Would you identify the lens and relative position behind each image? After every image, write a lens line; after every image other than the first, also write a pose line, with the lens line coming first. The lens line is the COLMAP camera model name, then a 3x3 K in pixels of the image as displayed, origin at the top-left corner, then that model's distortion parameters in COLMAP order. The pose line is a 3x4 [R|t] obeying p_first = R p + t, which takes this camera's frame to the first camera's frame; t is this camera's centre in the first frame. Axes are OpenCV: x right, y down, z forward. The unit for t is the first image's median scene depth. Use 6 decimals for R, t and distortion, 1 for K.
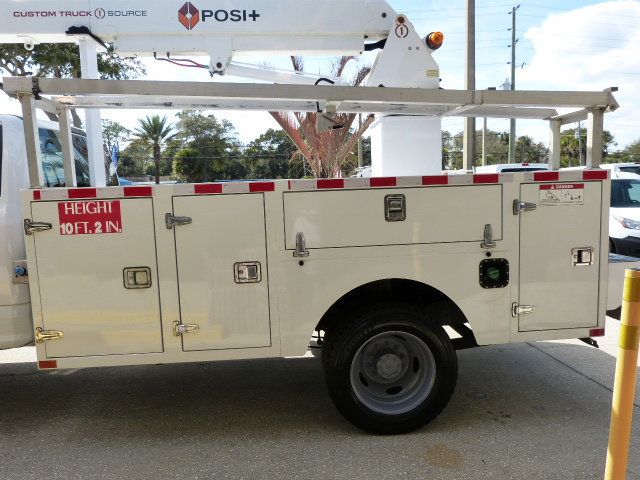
lens RADIAL K [[478.7, 0, 313.9], [0, 478.7, 242.5], [0, 0, 1]] dist [-0.034565, 0.027209]
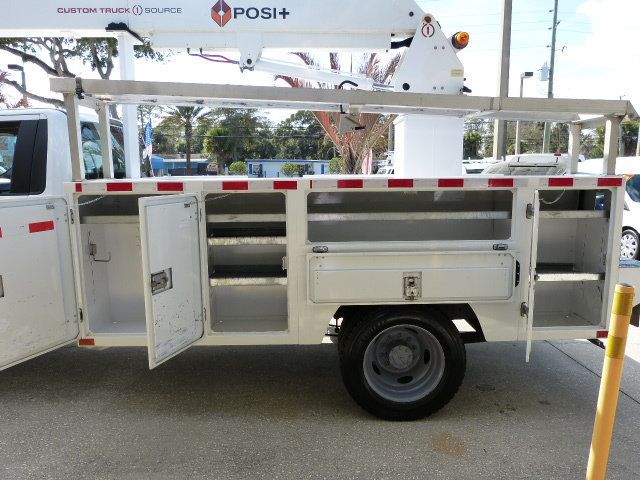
lens RADIAL K [[478.7, 0, 316.6], [0, 478.7, 243.1], [0, 0, 1]] dist [-0.034565, 0.027209]
pose [[0.998125, 0.034044, -0.050860, 0.016521], [-0.031908, 0.998598, 0.042233, -0.030640], [0.052227, -0.040531, 0.997812, -0.052750]]
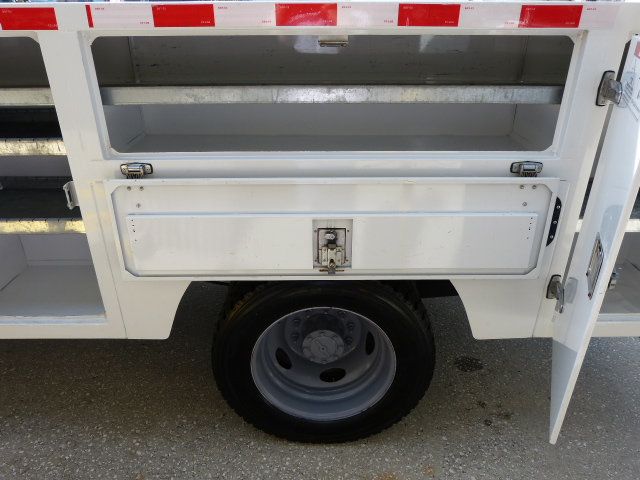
lens RADIAL K [[465.9, 0, 318.0], [0, 465.9, 238.3], [0, 0, 1]] dist [-0.008918, -0.002513]
pose [[0.997461, 0.058719, -0.040302, 0.163348], [-0.041386, 0.938431, 0.342978, -0.072590], [0.057960, -0.340439, 0.938478, 0.477929]]
